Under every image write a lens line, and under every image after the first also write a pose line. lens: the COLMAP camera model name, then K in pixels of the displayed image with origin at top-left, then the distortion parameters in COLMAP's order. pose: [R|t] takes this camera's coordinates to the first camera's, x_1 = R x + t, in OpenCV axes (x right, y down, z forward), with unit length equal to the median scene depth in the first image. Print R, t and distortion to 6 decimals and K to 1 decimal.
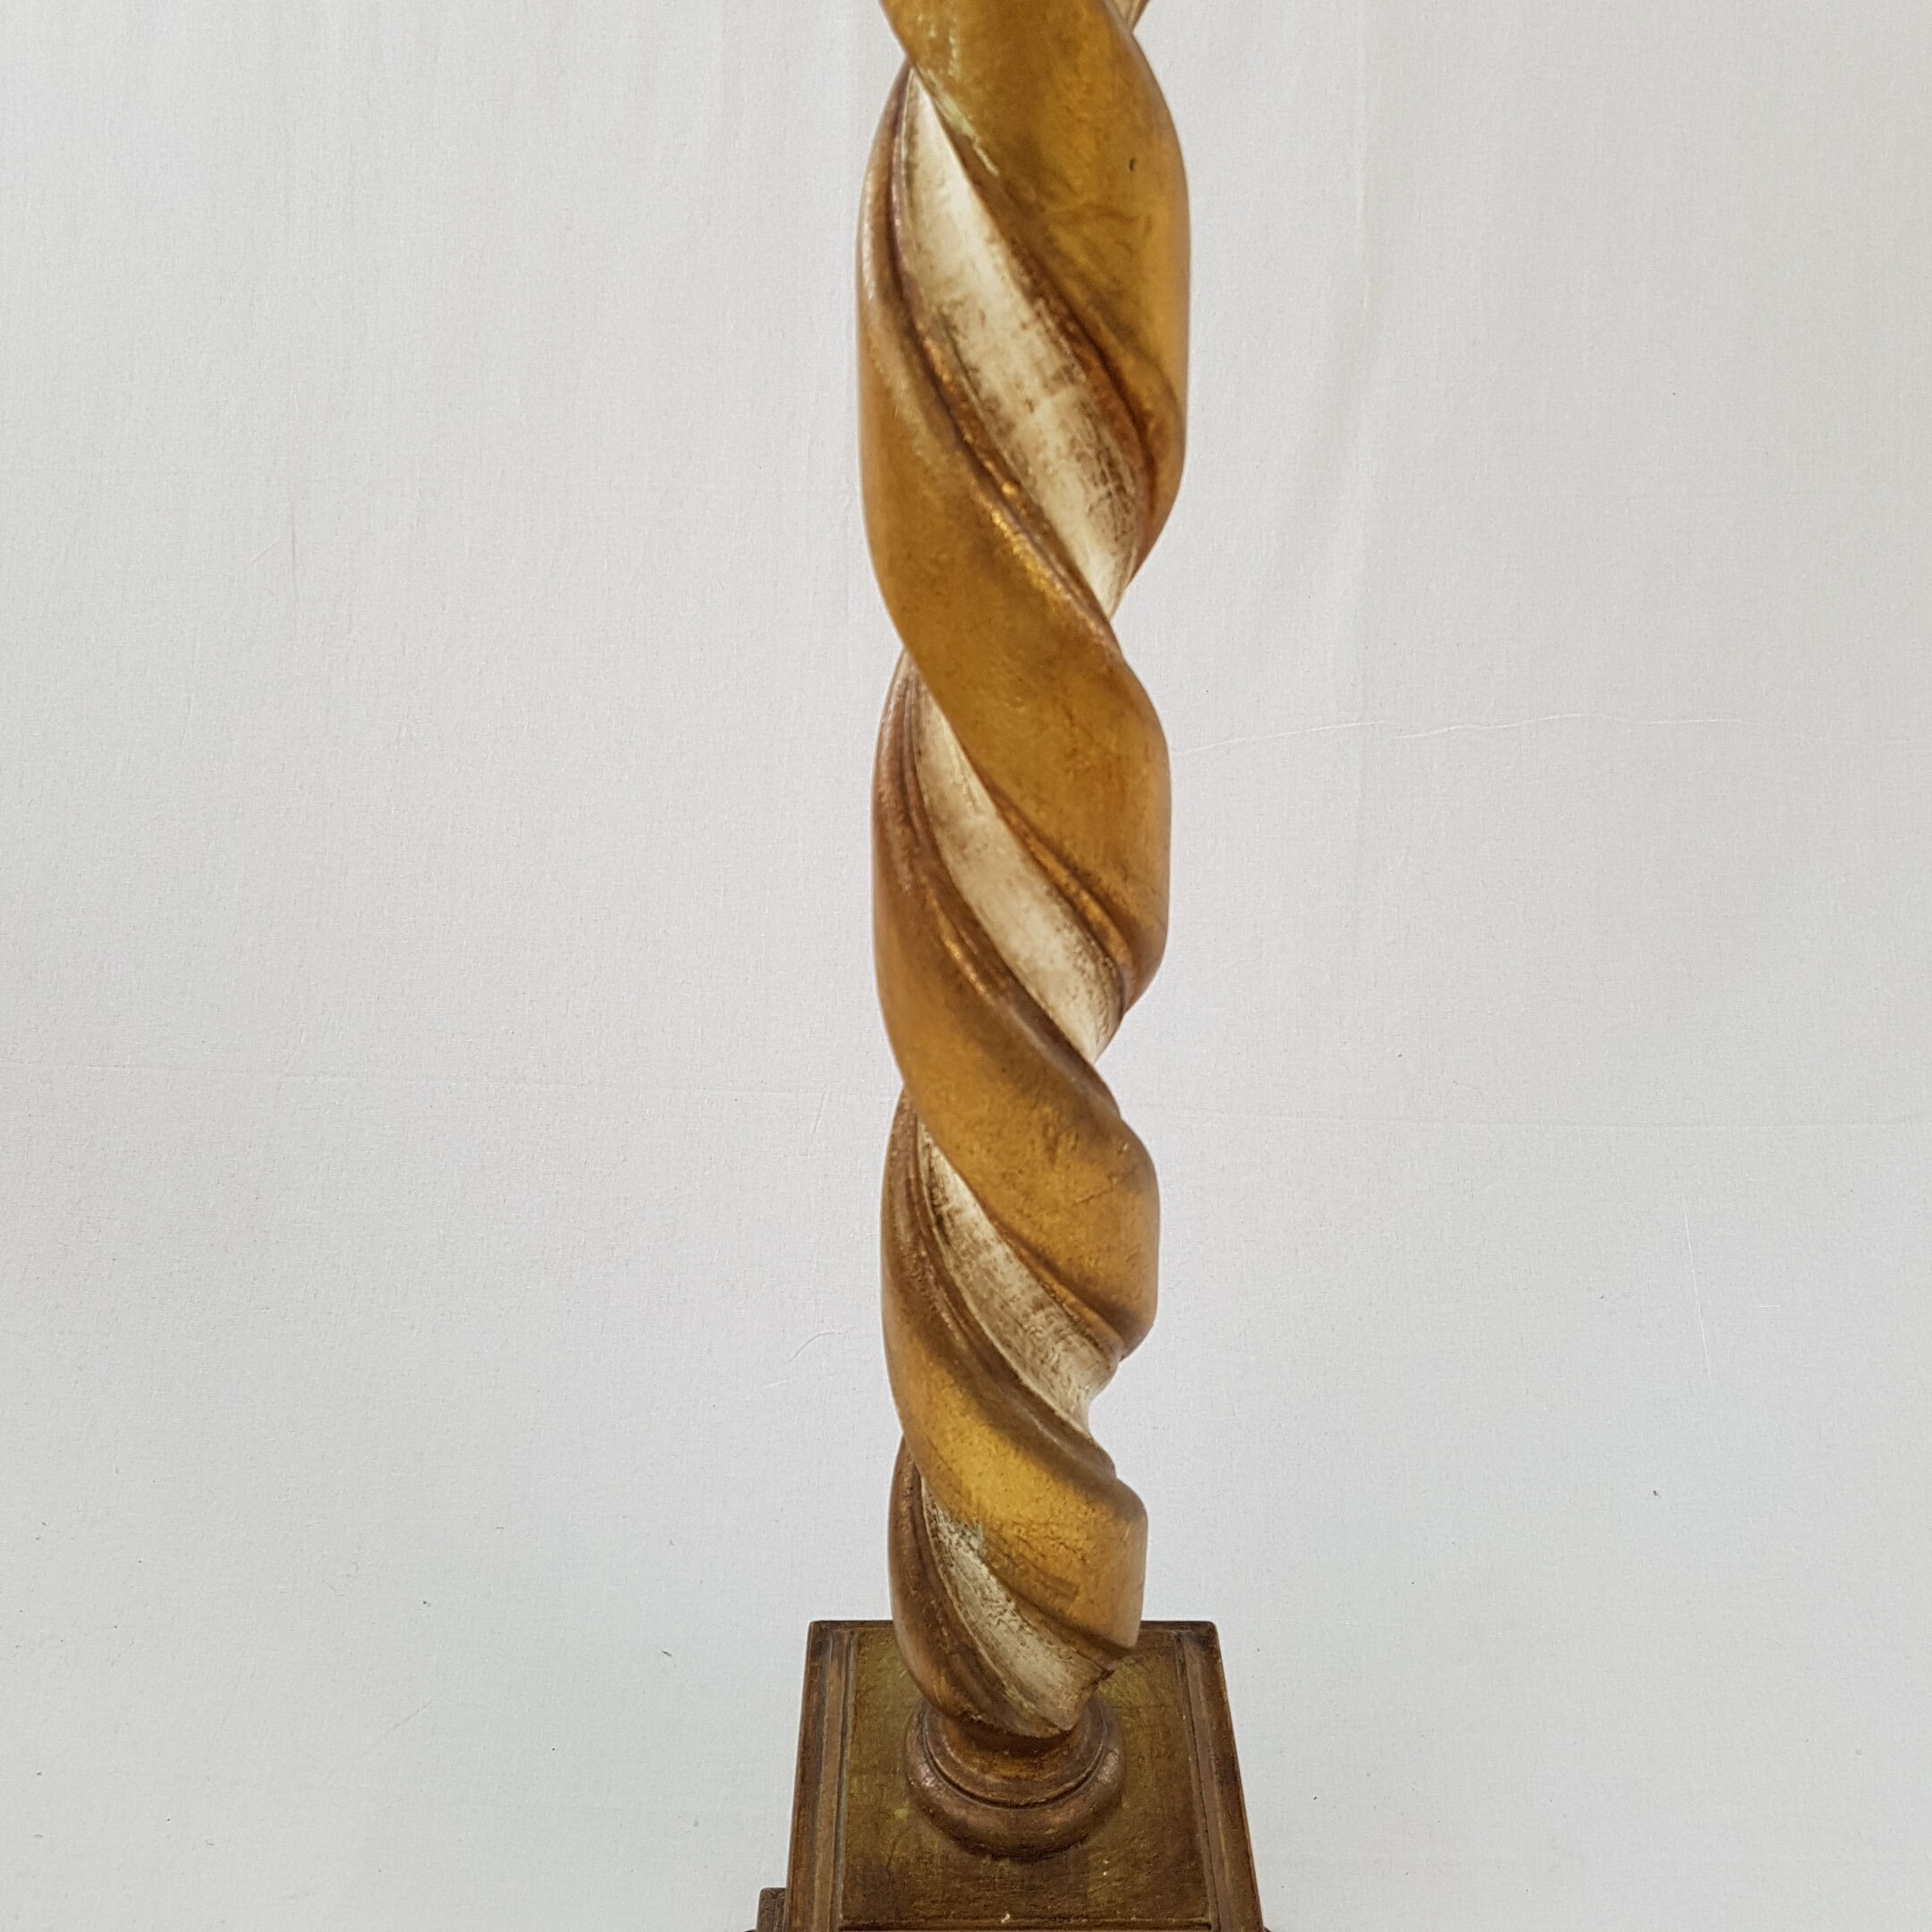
lens RADIAL K [[1756.7, 0, 935.5], [0, 1756.7, 966.8], [0, 0, 1]] dist [0.198483, -0.402169]
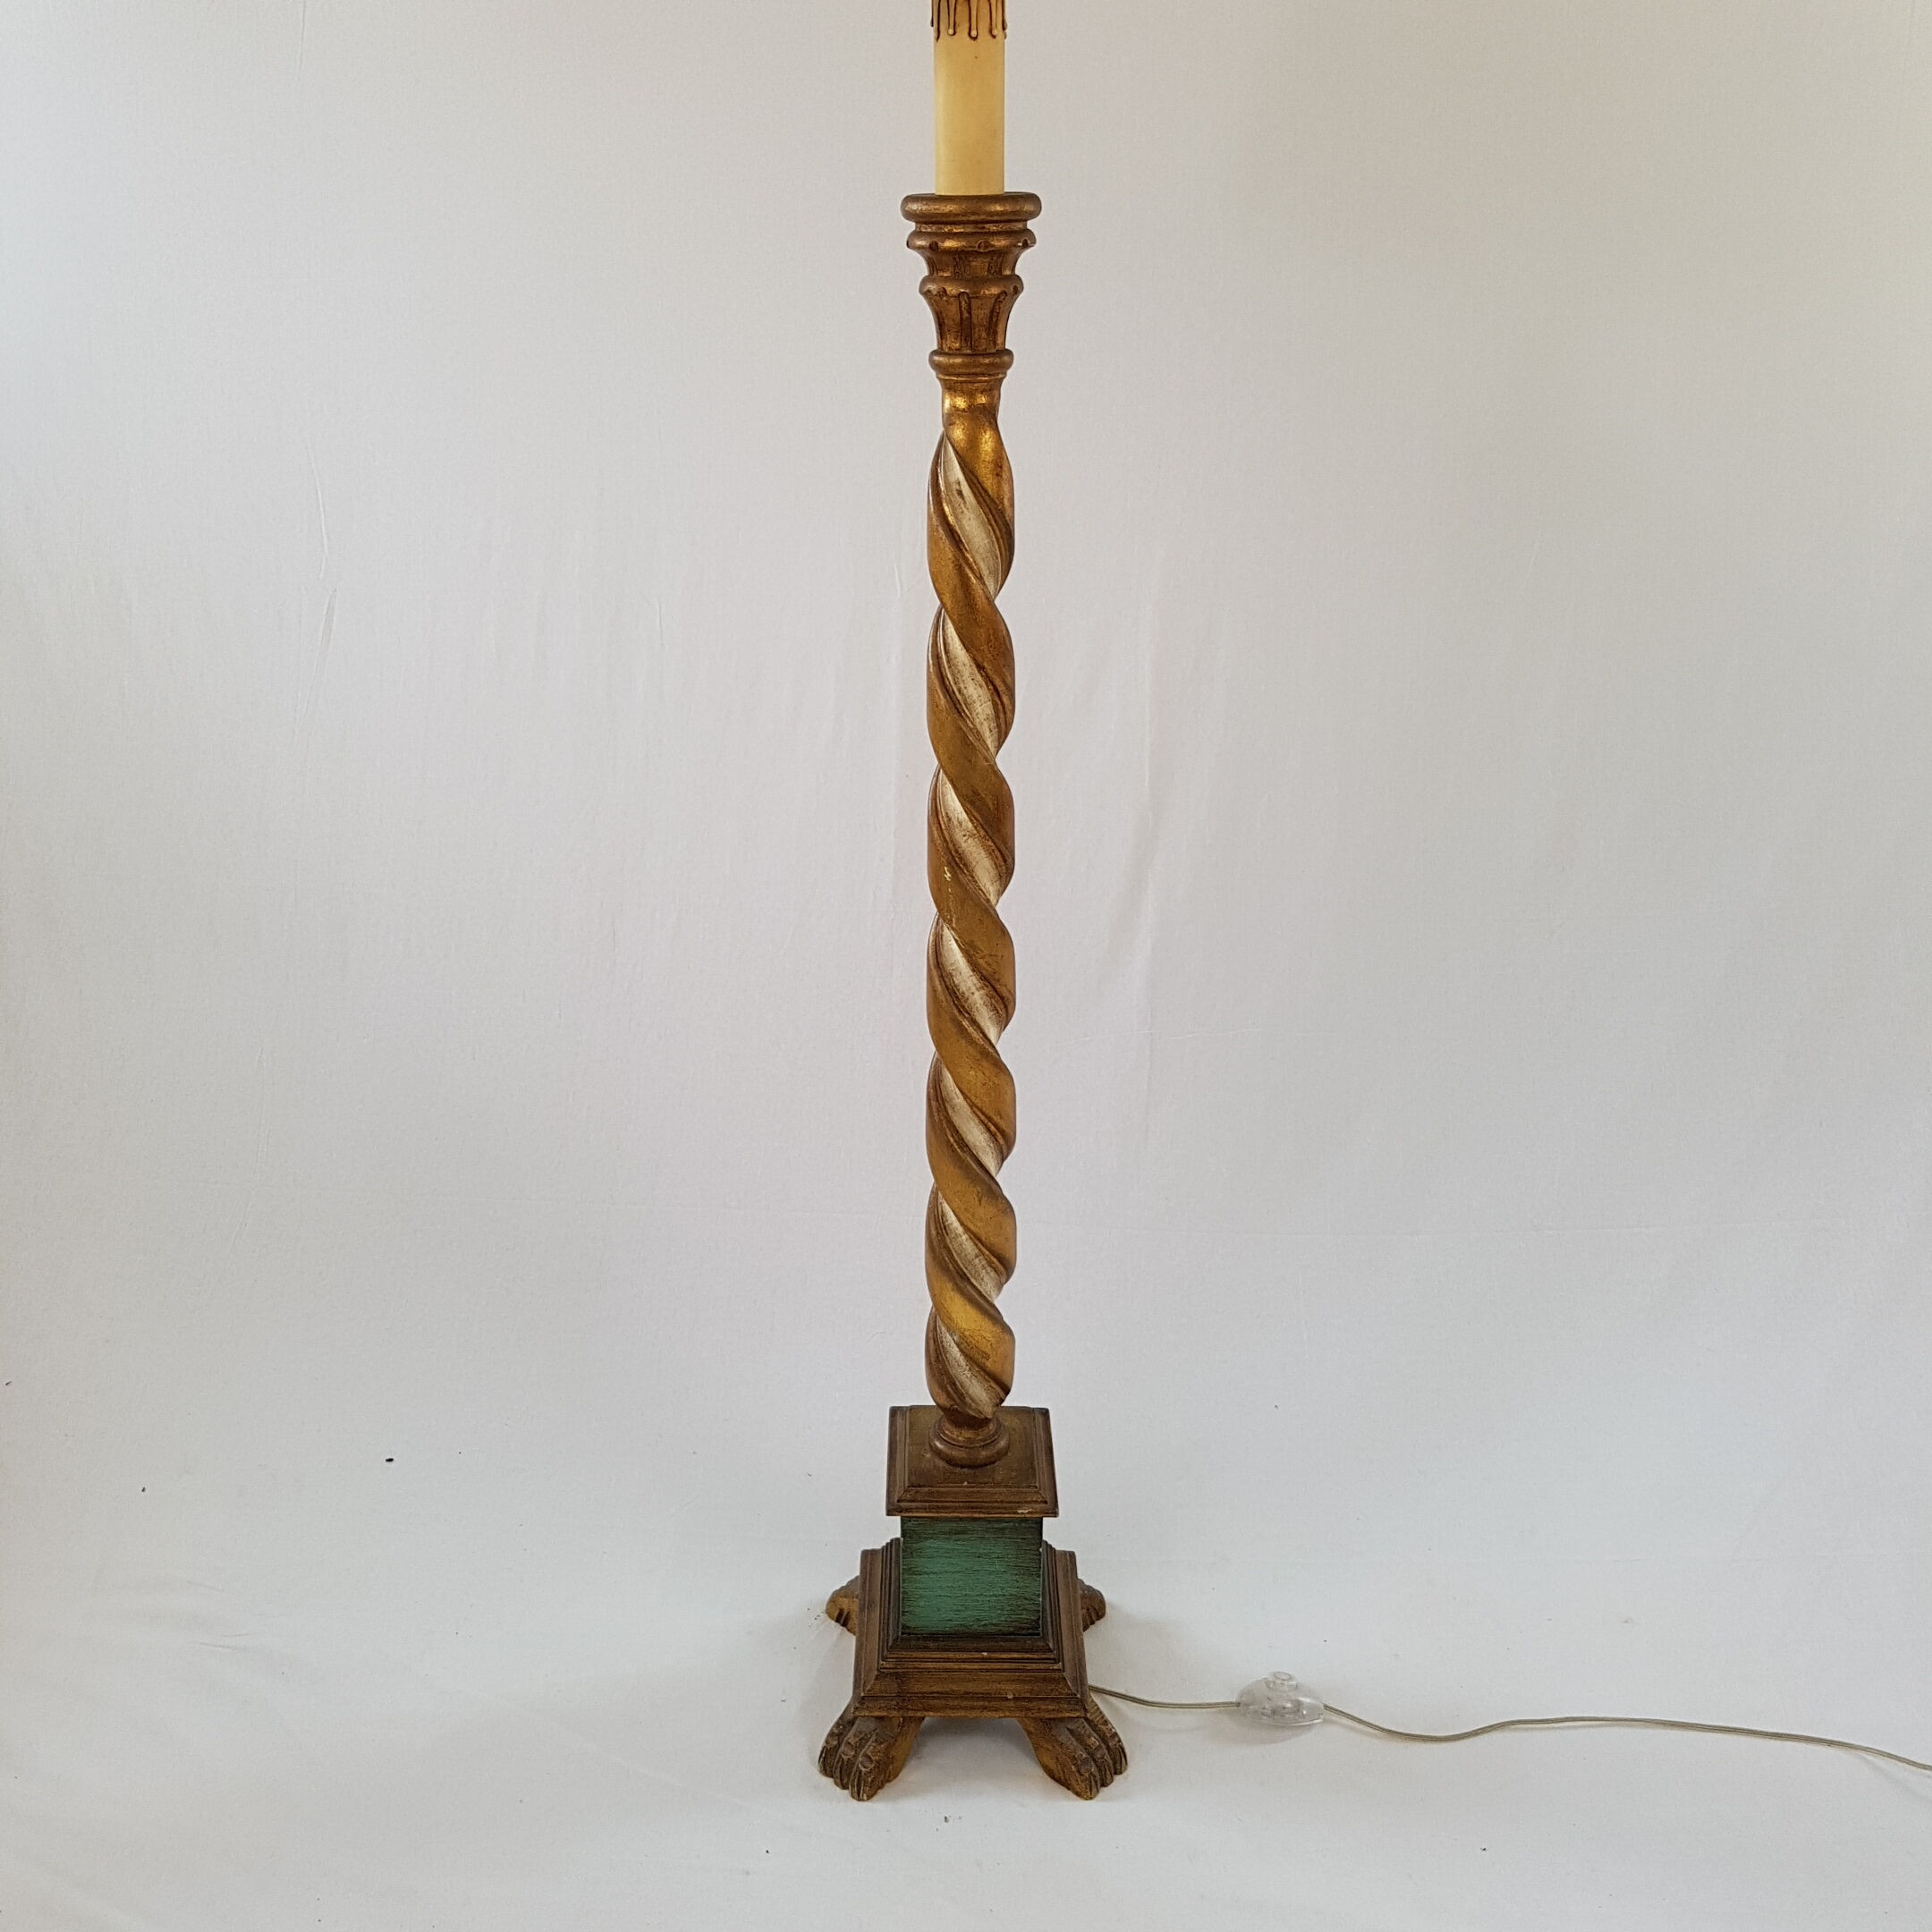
lens RADIAL K [[1756.7, 0, 935.5], [0, 1756.7, 966.8], [0, 0, 1]] dist [0.198483, -0.402169]
pose [[0.999878, 0.009742, 0.012181, -0.051829], [-0.008260, 0.993187, -0.116235, 0.044228], [-0.013230, 0.116121, 0.993147, -1.941087]]
